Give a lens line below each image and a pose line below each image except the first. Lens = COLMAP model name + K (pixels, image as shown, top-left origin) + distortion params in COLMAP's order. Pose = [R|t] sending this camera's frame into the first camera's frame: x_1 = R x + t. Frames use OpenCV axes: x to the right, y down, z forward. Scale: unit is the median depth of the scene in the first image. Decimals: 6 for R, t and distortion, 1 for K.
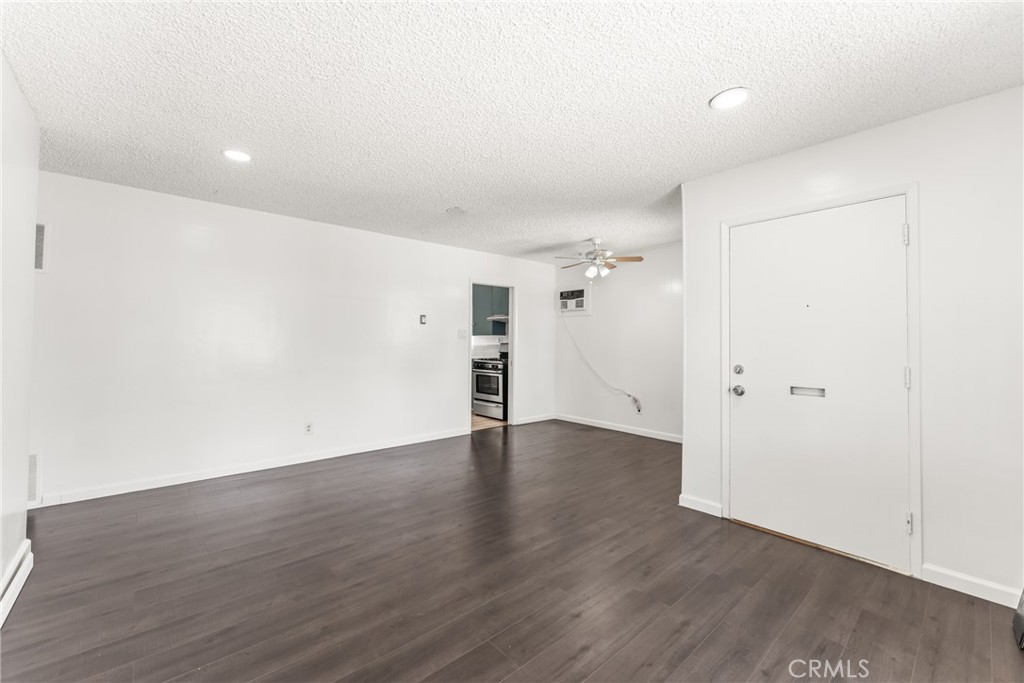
lens RADIAL K [[414.3, 0, 508.7], [0, 414.3, 340.6], [0, 0, 1]] dist [-0.001280, -0.000215]
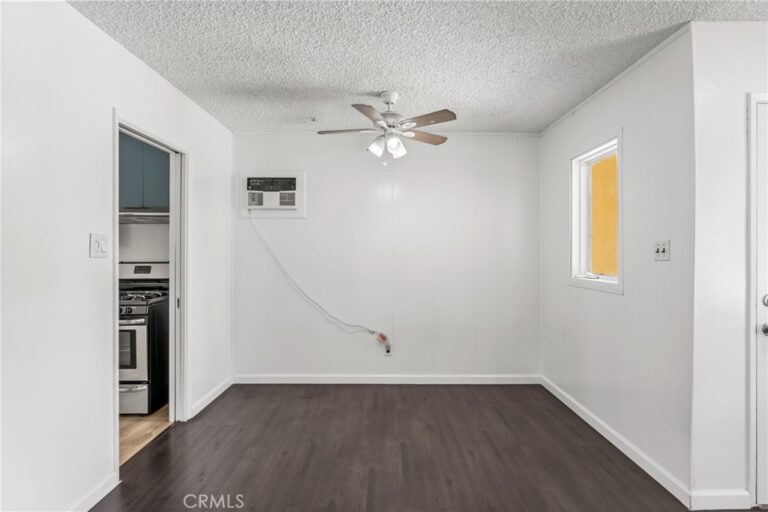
lens RADIAL K [[391.6, 0, 382.0], [0, 391.6, 253.7], [0, 0, 1]] dist [0.001509, -0.000929]
pose [[0.656977, -0.003310, 0.753904, -0.214898], [0.002057, 0.999995, 0.002598, -0.006358], [-0.753908, -0.000156, 0.656980, 0.546005]]
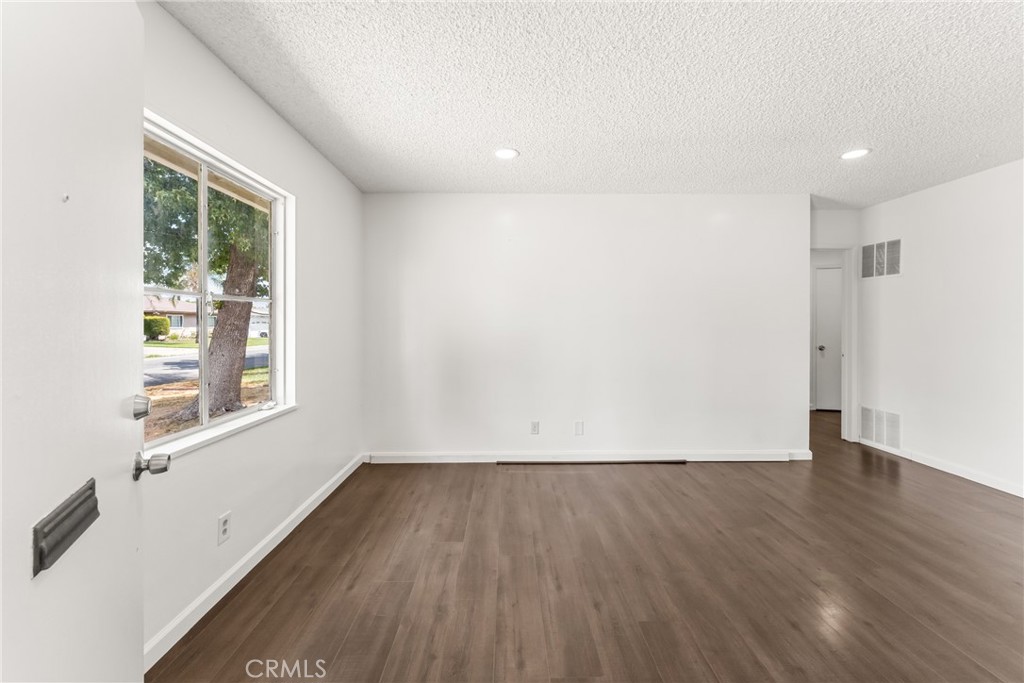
lens RADIAL K [[418.5, 0, 506.9], [0, 418.5, 324.8], [0, 0, 1]] dist [-0.000585, -0.000048]
pose [[-0.651692, -0.004030, -0.758473, 0.357102], [-0.005870, 0.999983, -0.000270, 0.001473], [0.758461, 0.004276, -0.651705, 0.501877]]
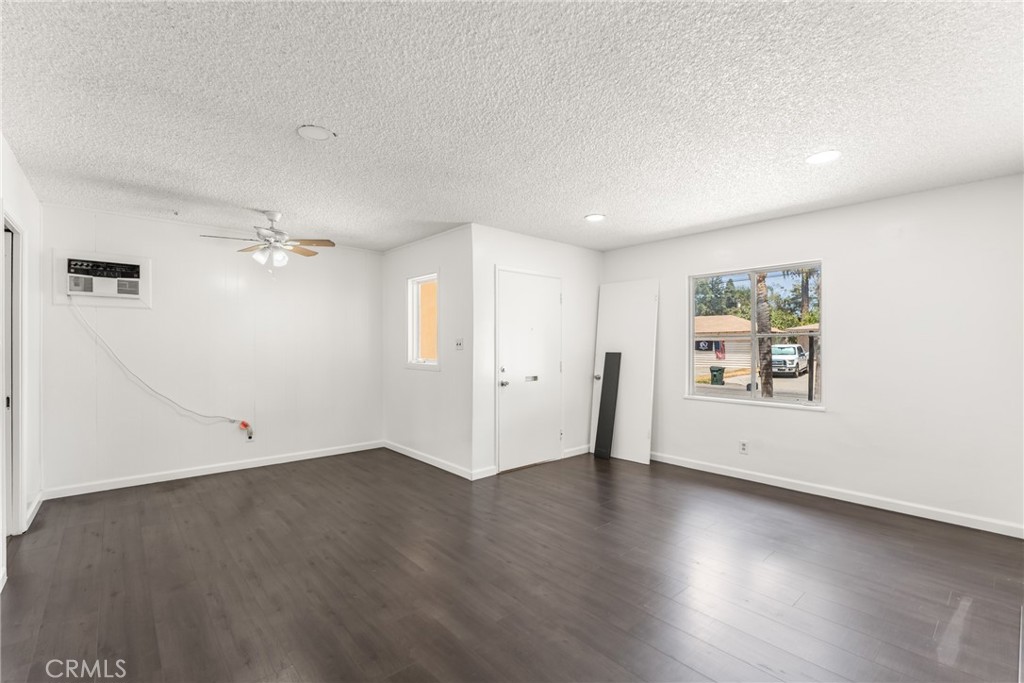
lens RADIAL K [[456.5, 0, 509.8], [0, 456.5, 345.5], [0, 0, 1]] dist [0.000717, 0.000106]
pose [[0.001204, -0.003745, 0.999992, -0.544469], [0.001102, 0.999992, 0.003743, -0.008235], [-0.999999, 0.001098, 0.001208, 0.501800]]
